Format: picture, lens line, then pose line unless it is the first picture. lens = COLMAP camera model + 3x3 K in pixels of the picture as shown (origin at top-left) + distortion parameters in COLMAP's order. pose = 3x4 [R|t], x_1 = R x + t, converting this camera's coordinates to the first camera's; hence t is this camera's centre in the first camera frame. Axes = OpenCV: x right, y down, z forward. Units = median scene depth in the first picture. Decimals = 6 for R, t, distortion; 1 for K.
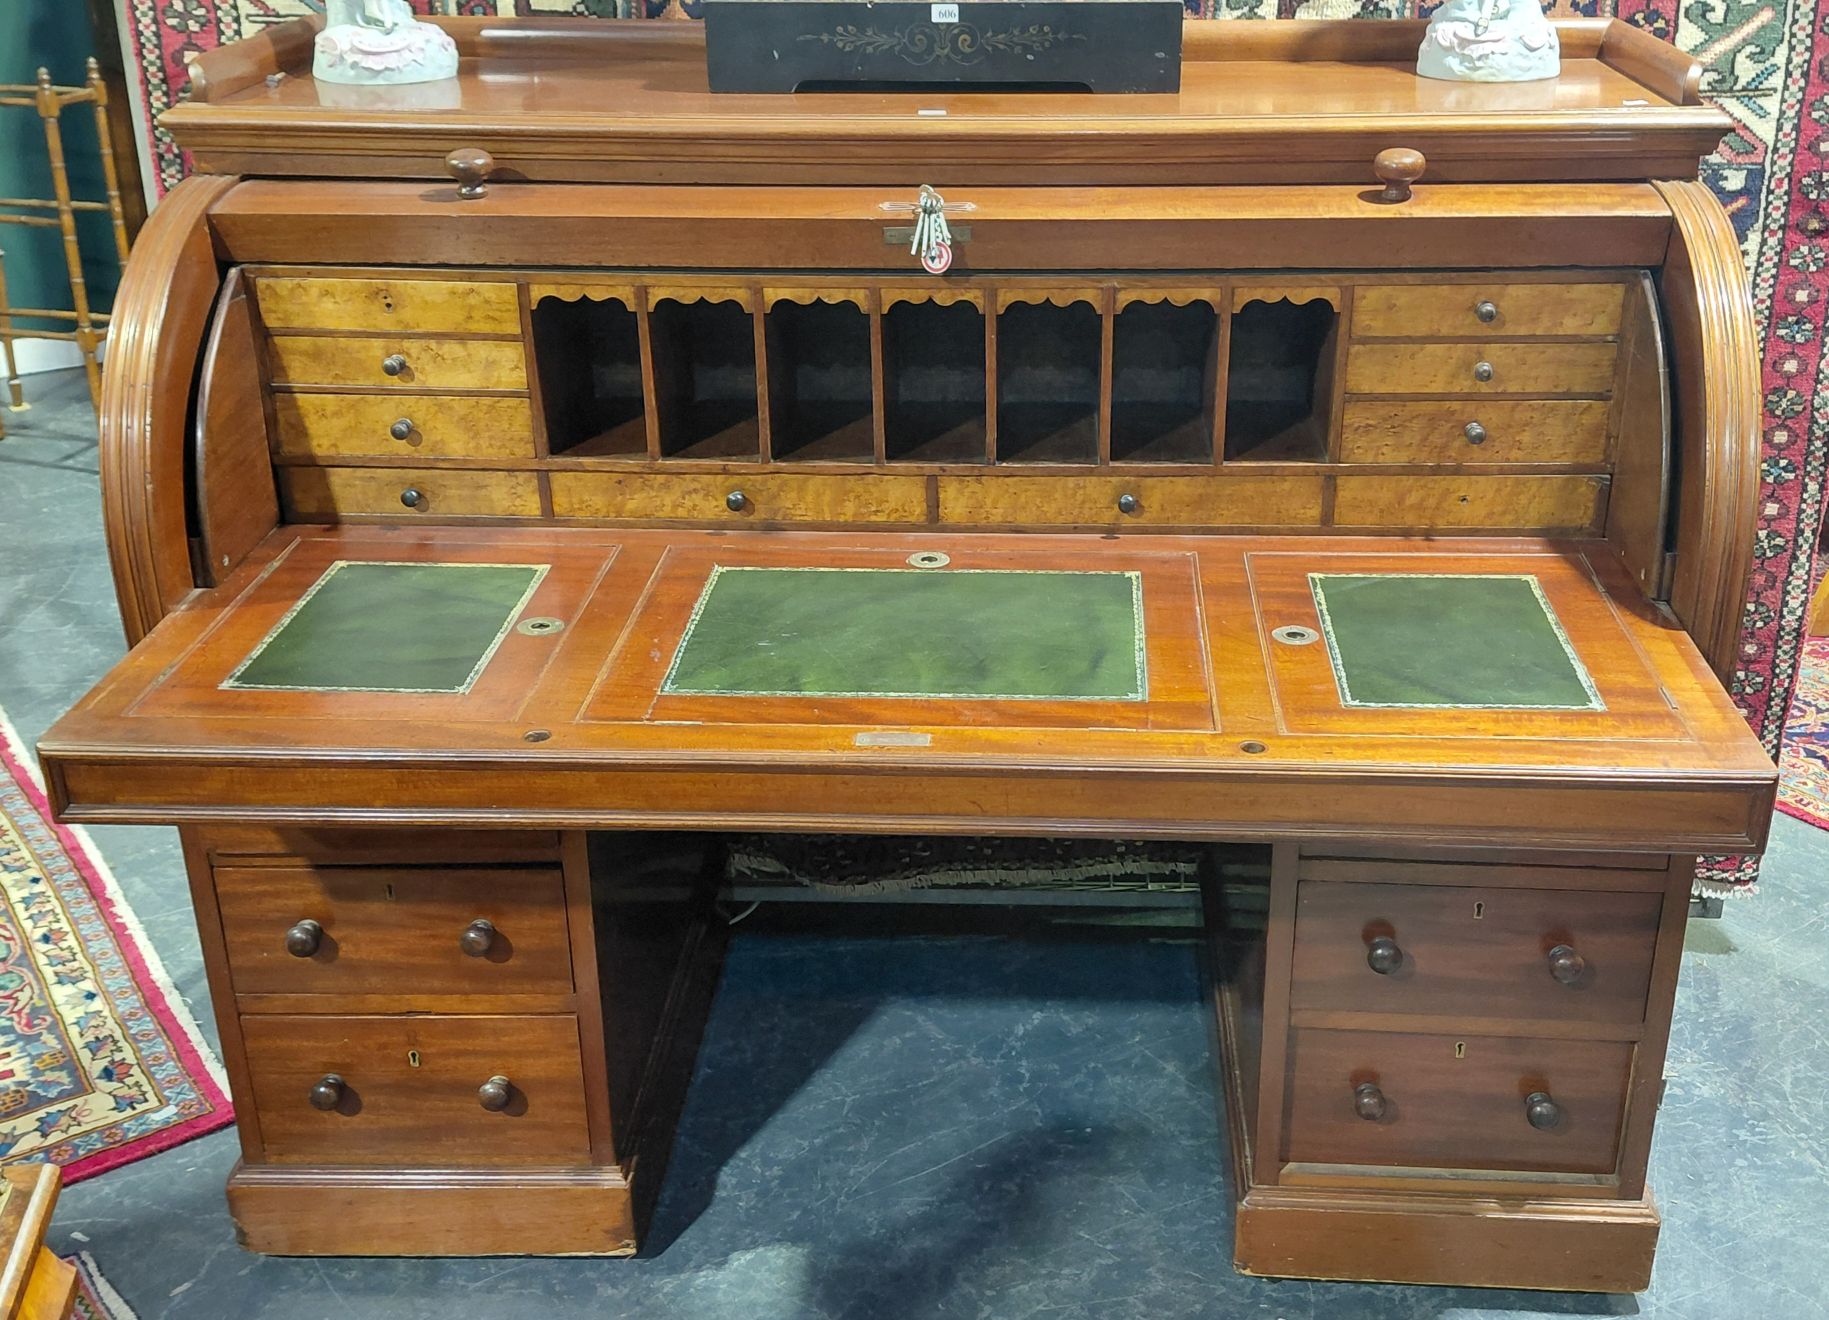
lens RADIAL K [[2116.5, 0, 921.3], [0, 2116.5, 661.8], [0, 0, 1]] dist [-0.009355, 0.000000]
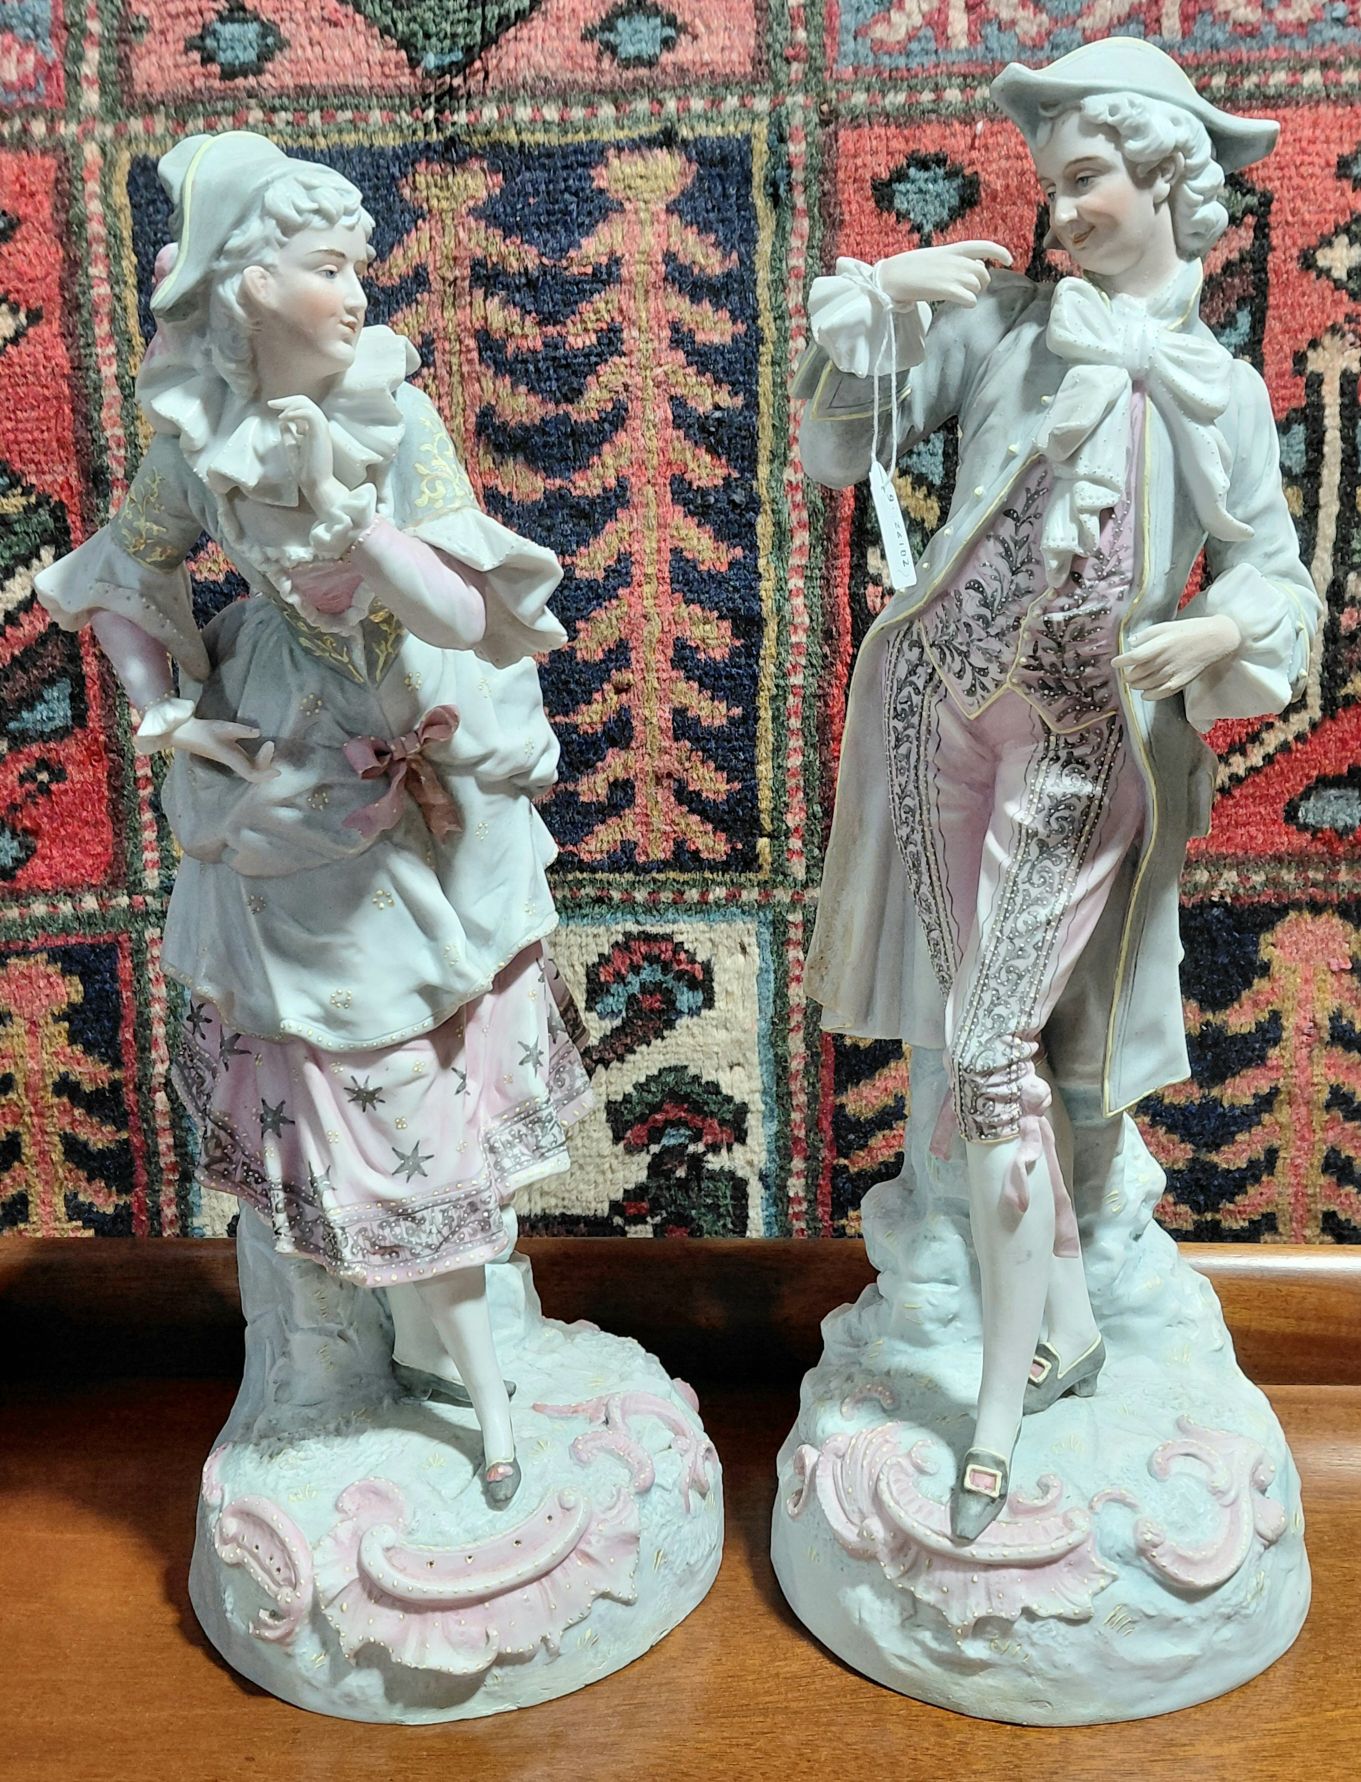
lens RADIAL K [[2008.0, 0, 693.2], [0, 2008.0, 842.2], [0, 0, 1]] dist [0.018001, 0.000000]
pose [[0.999882, -0.008943, 0.012505, 0.211963], [0.010896, 0.986051, -0.166084, -0.308835], [-0.010845, 0.166200, 0.986032, 0.701923]]
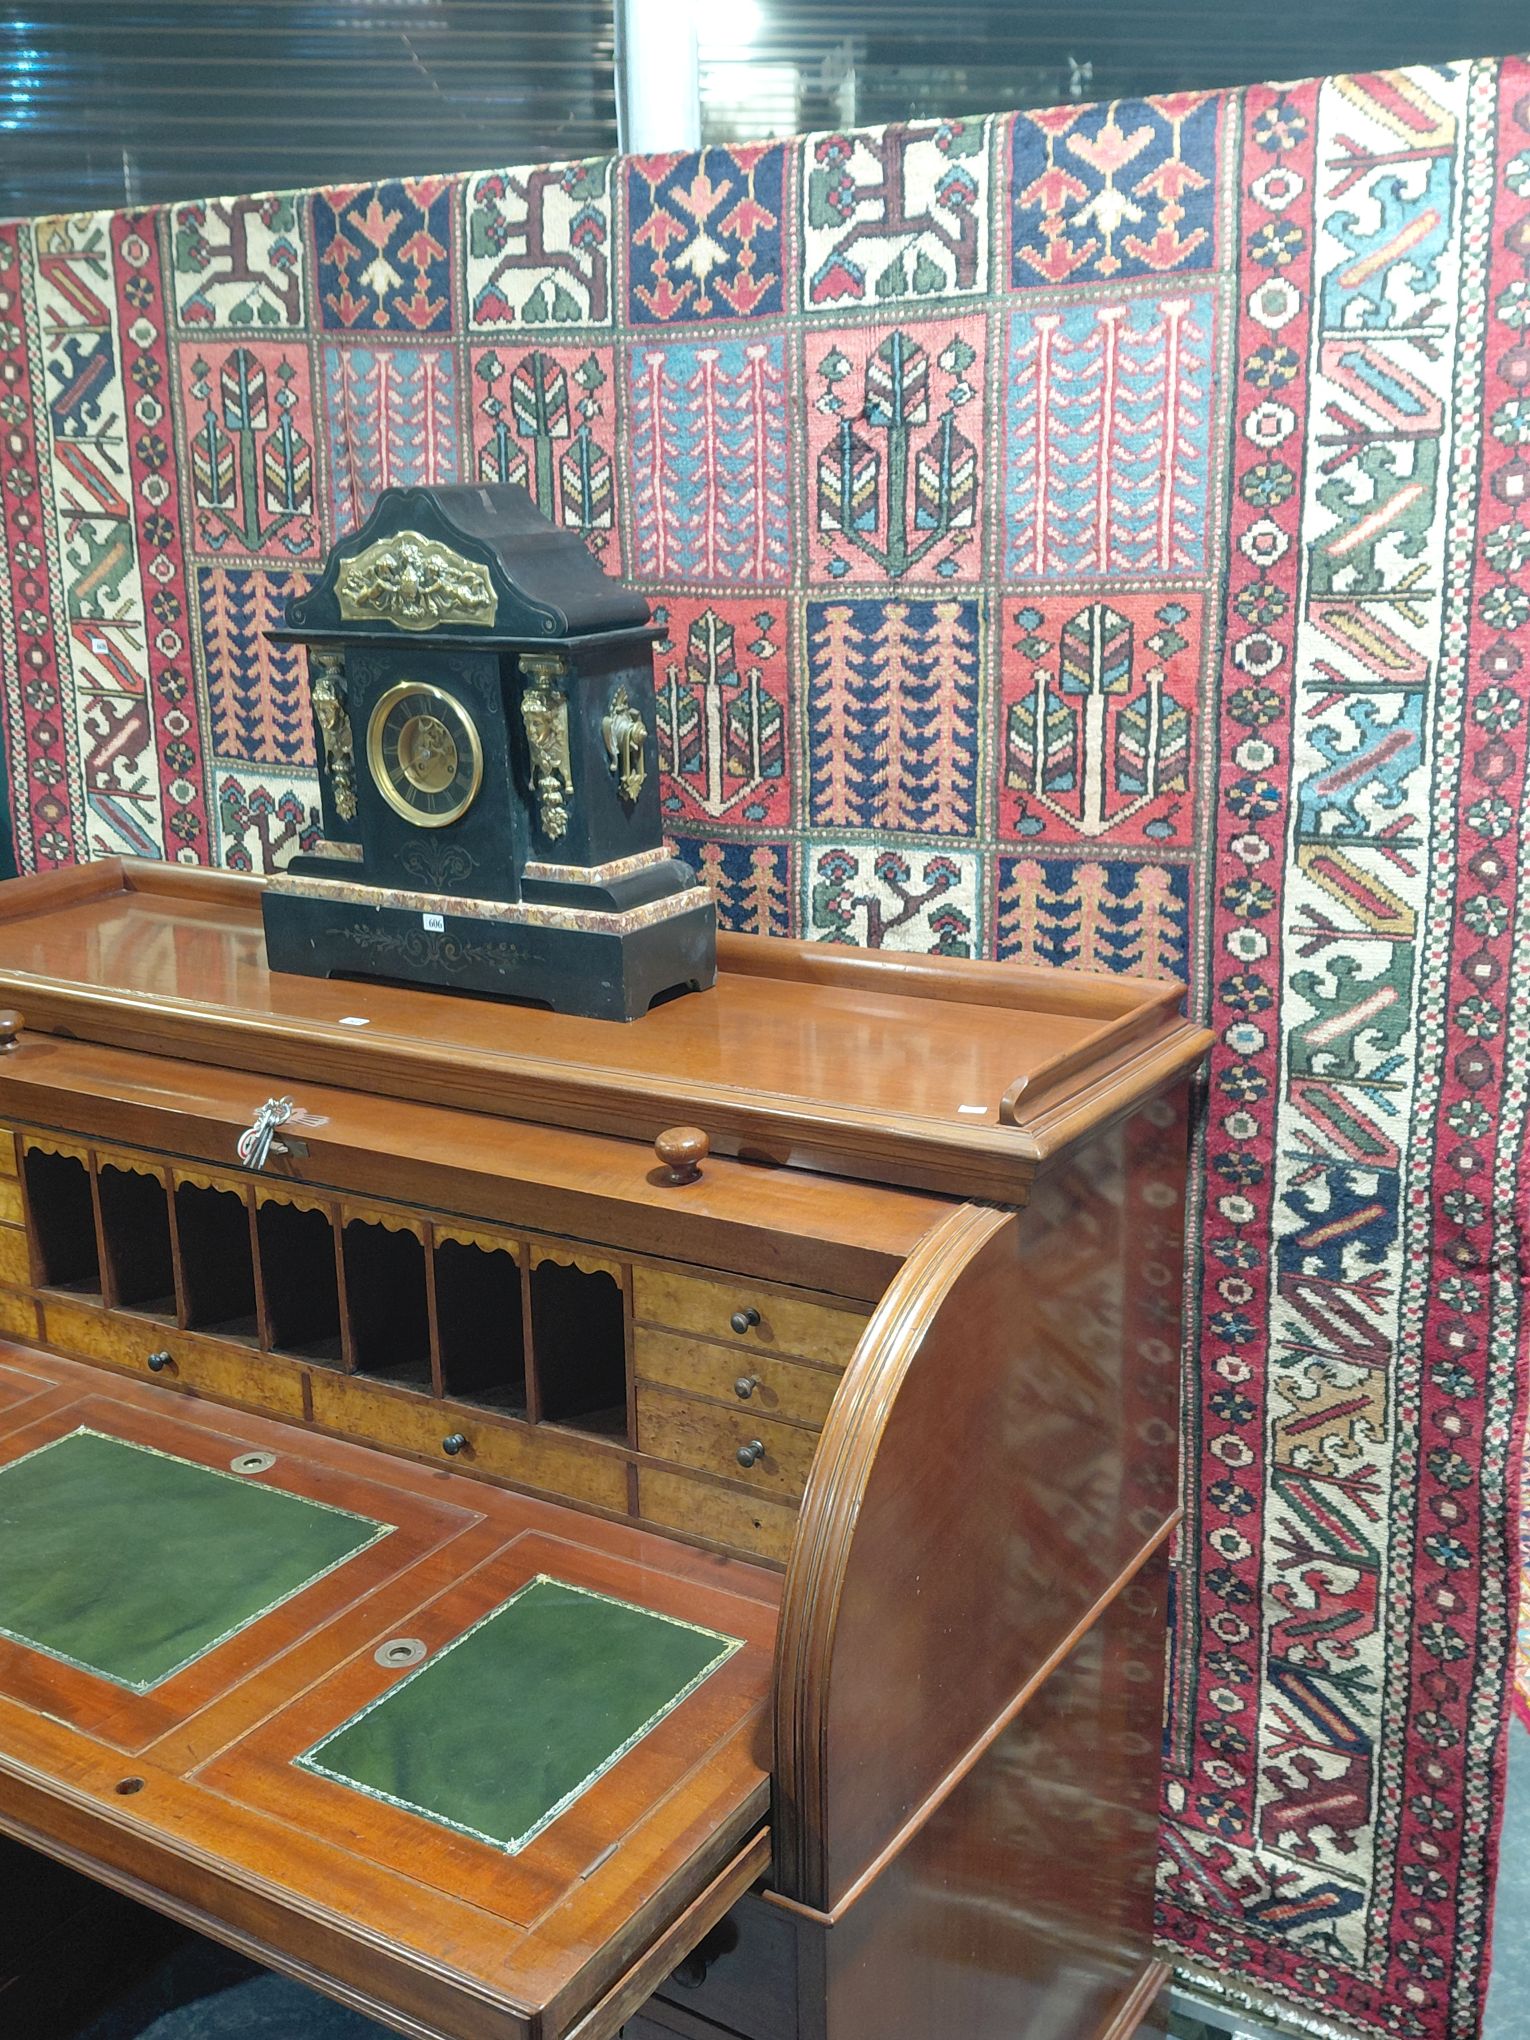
lens RADIAL K [[1942.2, 0, 768.3], [0, 1942.2, 1017.6], [0, 0, 1]] dist [0.072292, 0.000000]
pose [[0.878420, 0.114866, -0.463880, 0.539667], [-0.181071, 0.978308, -0.100633, -0.177953], [0.442258, 0.172394, 0.880164, 0.229578]]
